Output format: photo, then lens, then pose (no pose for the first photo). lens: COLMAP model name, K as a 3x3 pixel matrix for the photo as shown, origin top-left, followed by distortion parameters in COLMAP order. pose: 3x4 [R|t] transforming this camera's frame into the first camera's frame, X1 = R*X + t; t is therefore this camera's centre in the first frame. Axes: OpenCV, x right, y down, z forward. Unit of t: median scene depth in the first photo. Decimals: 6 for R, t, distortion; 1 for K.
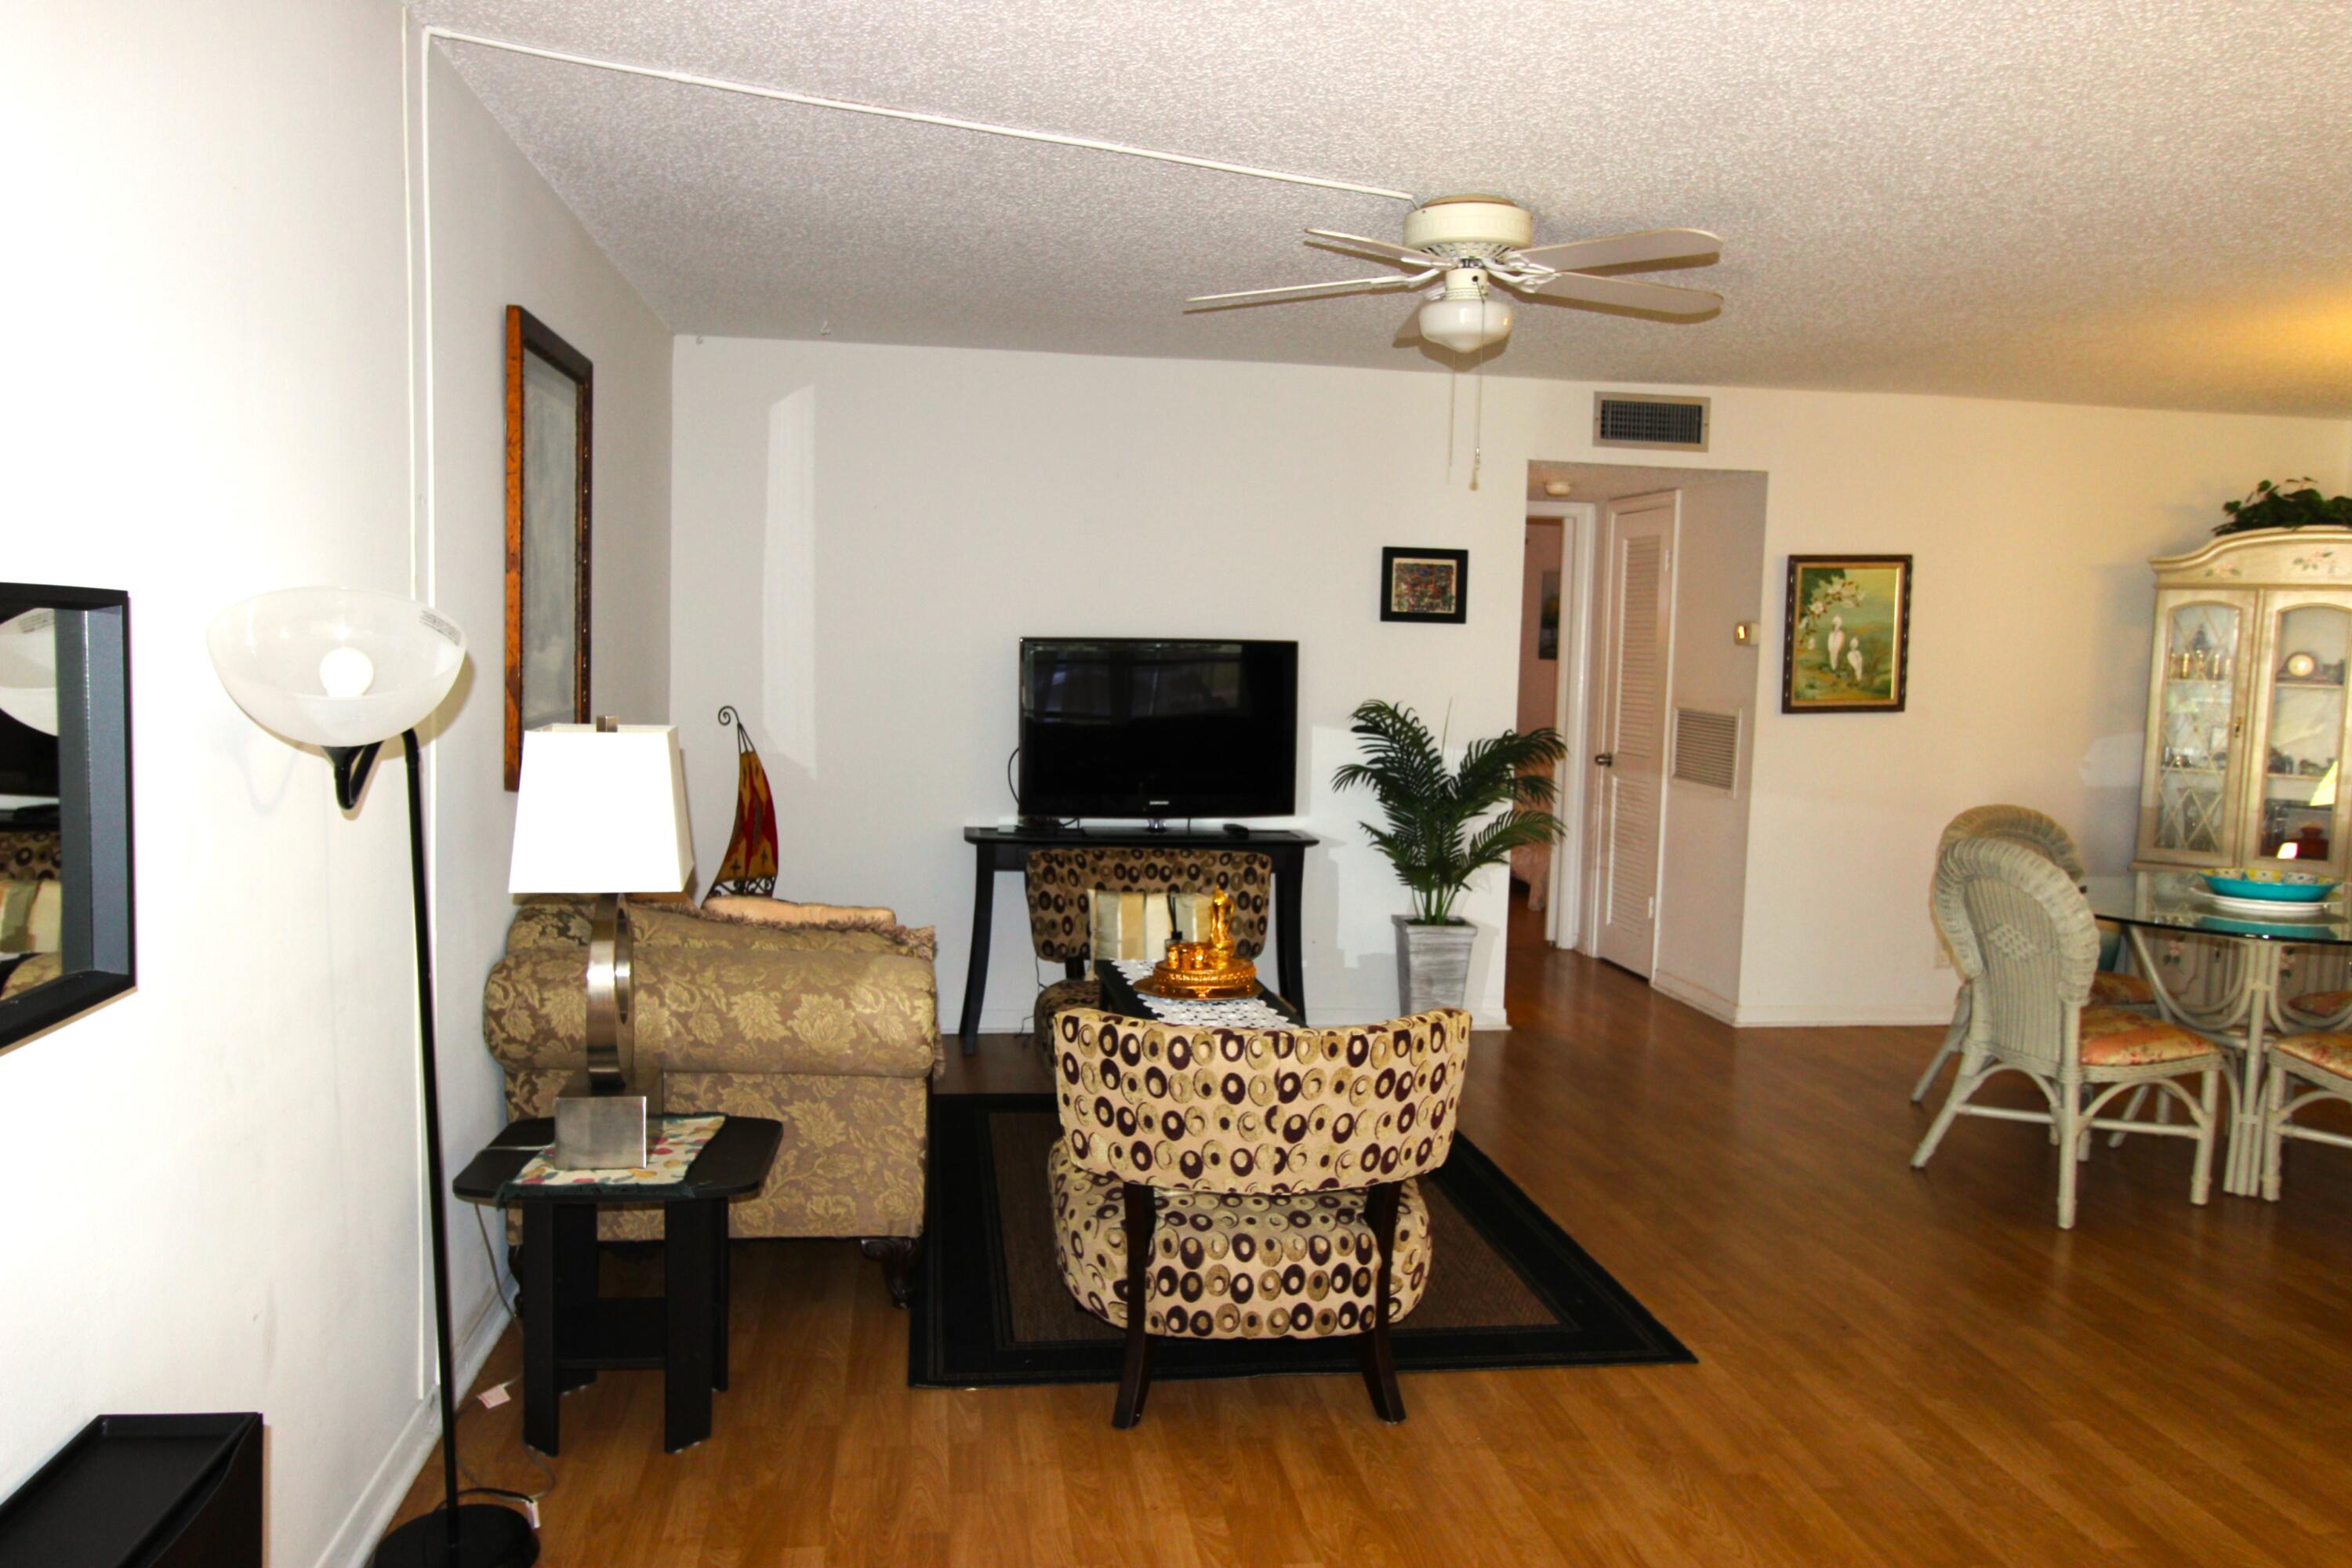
lens RADIAL K [[1759.8, 0, 1172.8], [0, 1759.8, 791.5], [0, 0, 1]] dist [-0.007587, 0.022026]
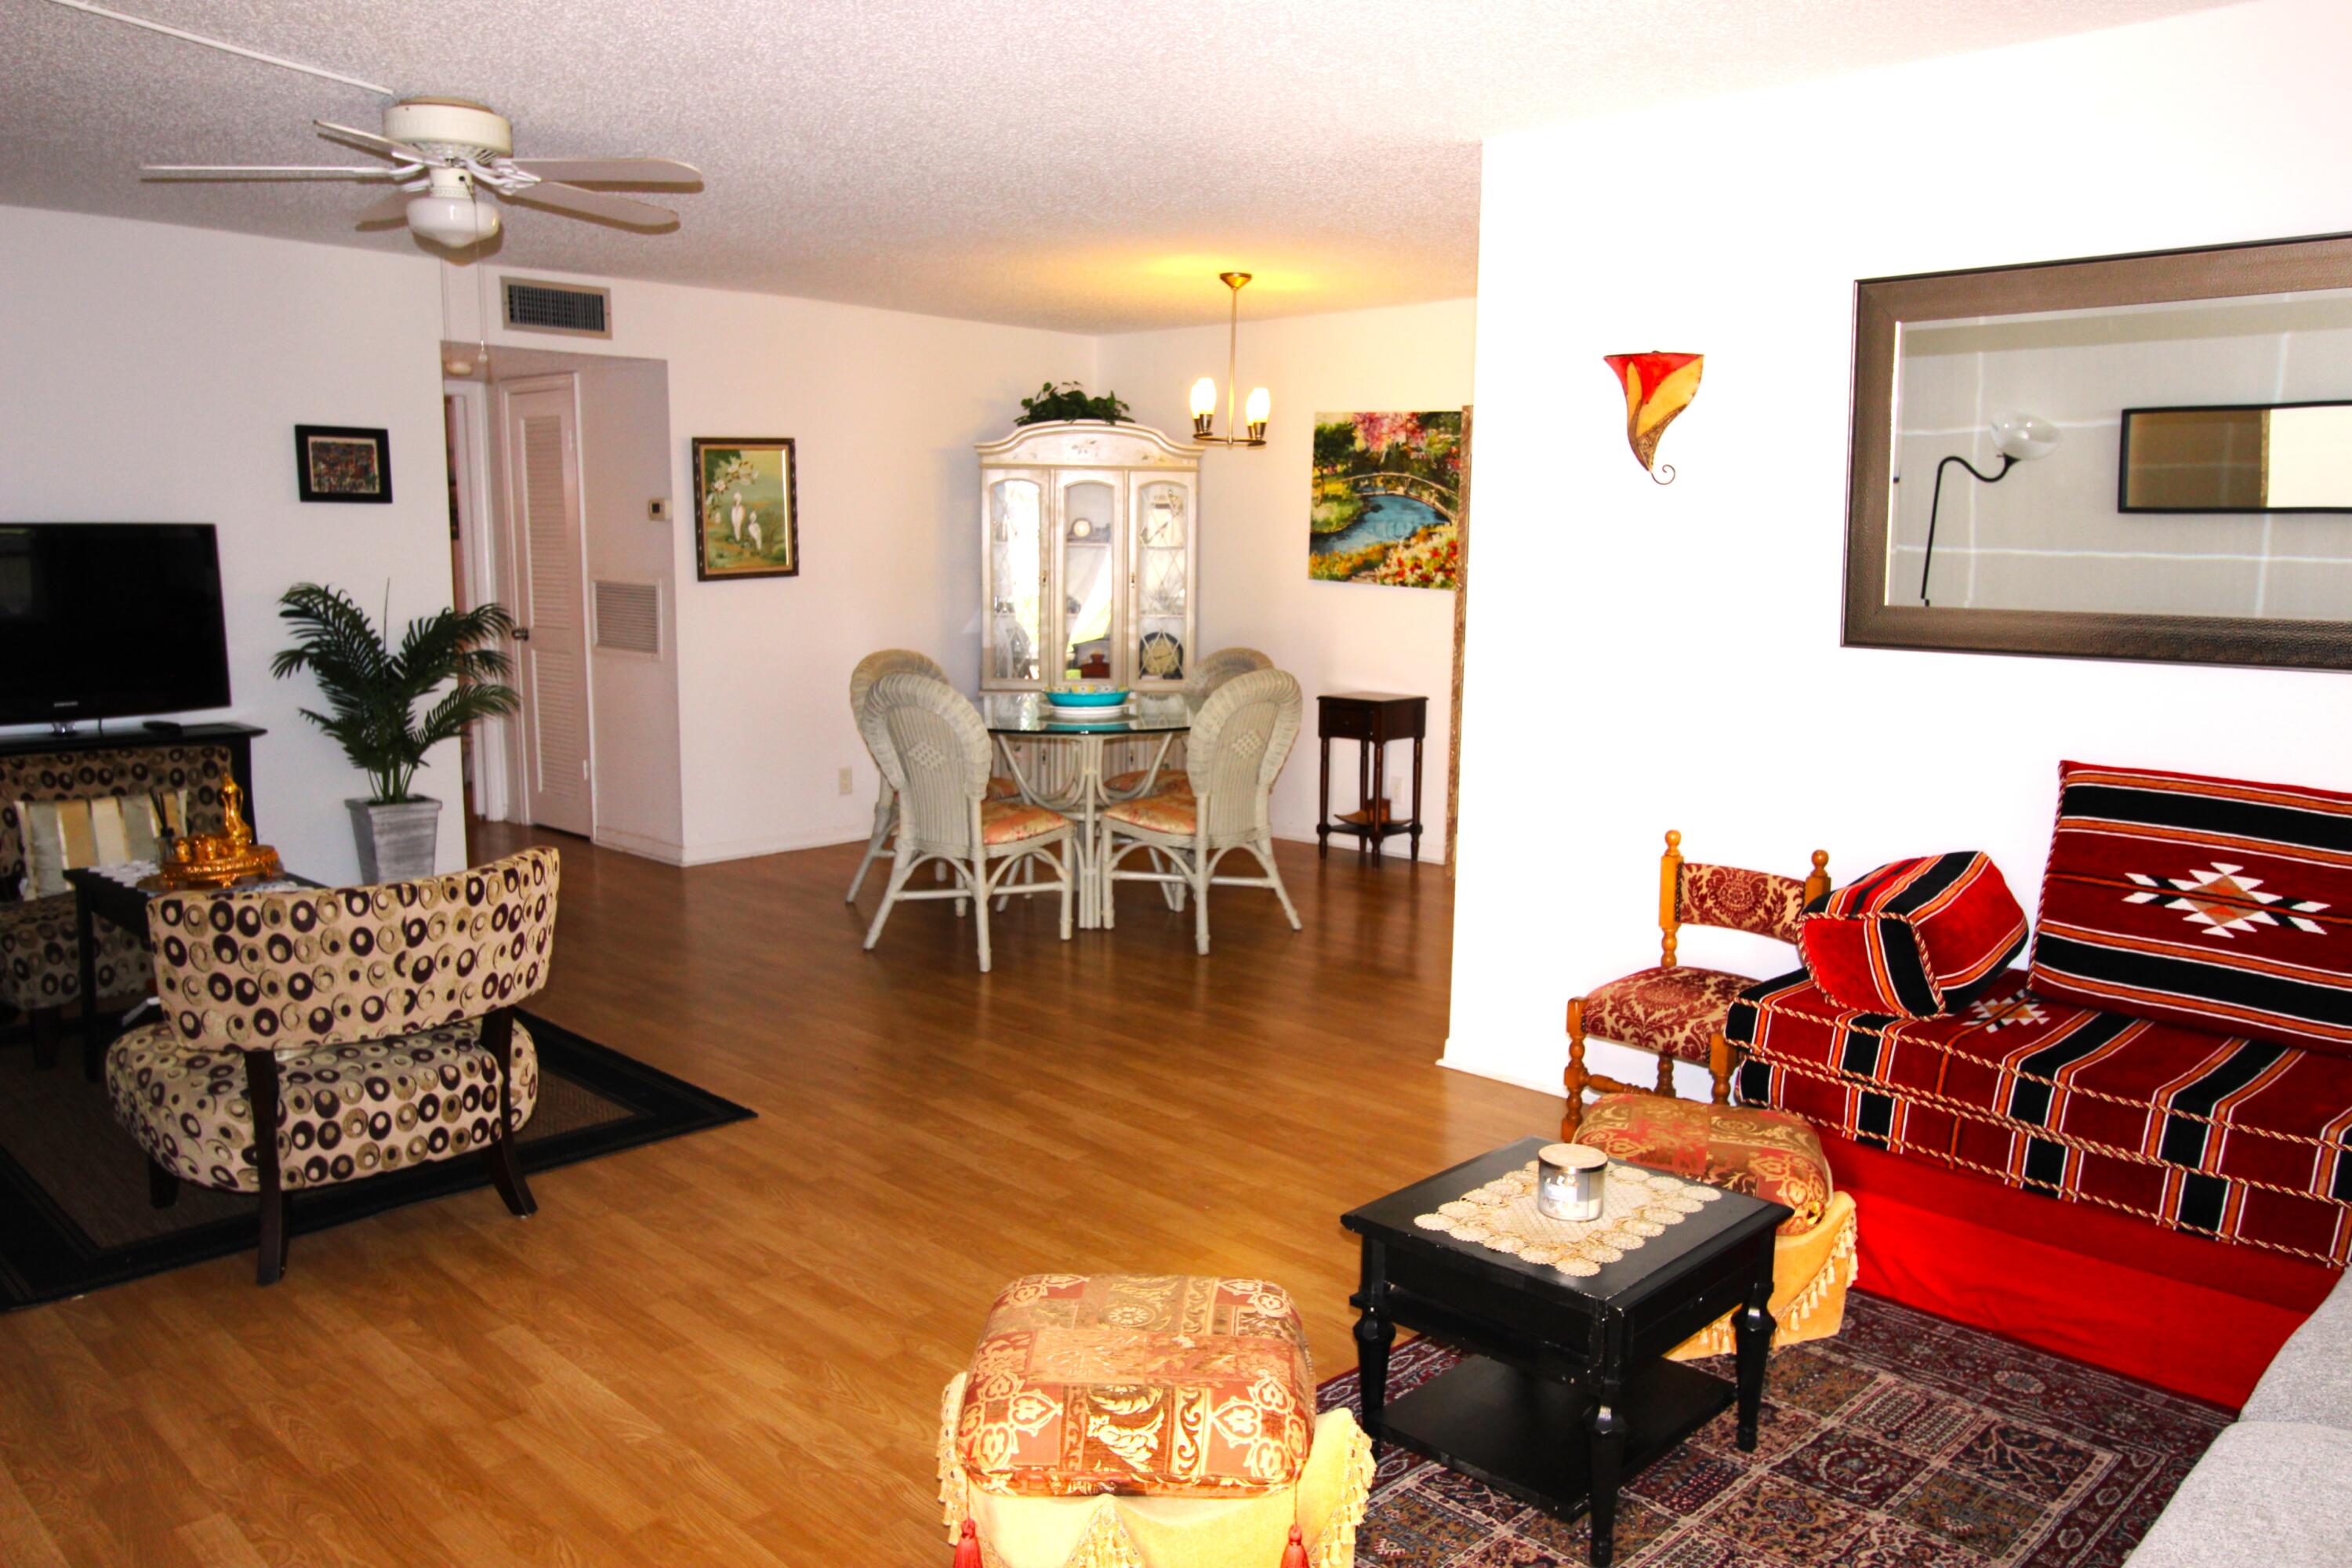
lens RADIAL K [[1759.8, 0, 1179.9], [0, 1759.8, 783.0], [0, 0, 1]] dist [-0.007587, 0.022026]
pose [[0.792603, -0.106458, 0.600373, -0.128522], [0.067200, 0.993894, 0.087521, 0.007365], [-0.606024, -0.029024, 0.794917, -0.098631]]
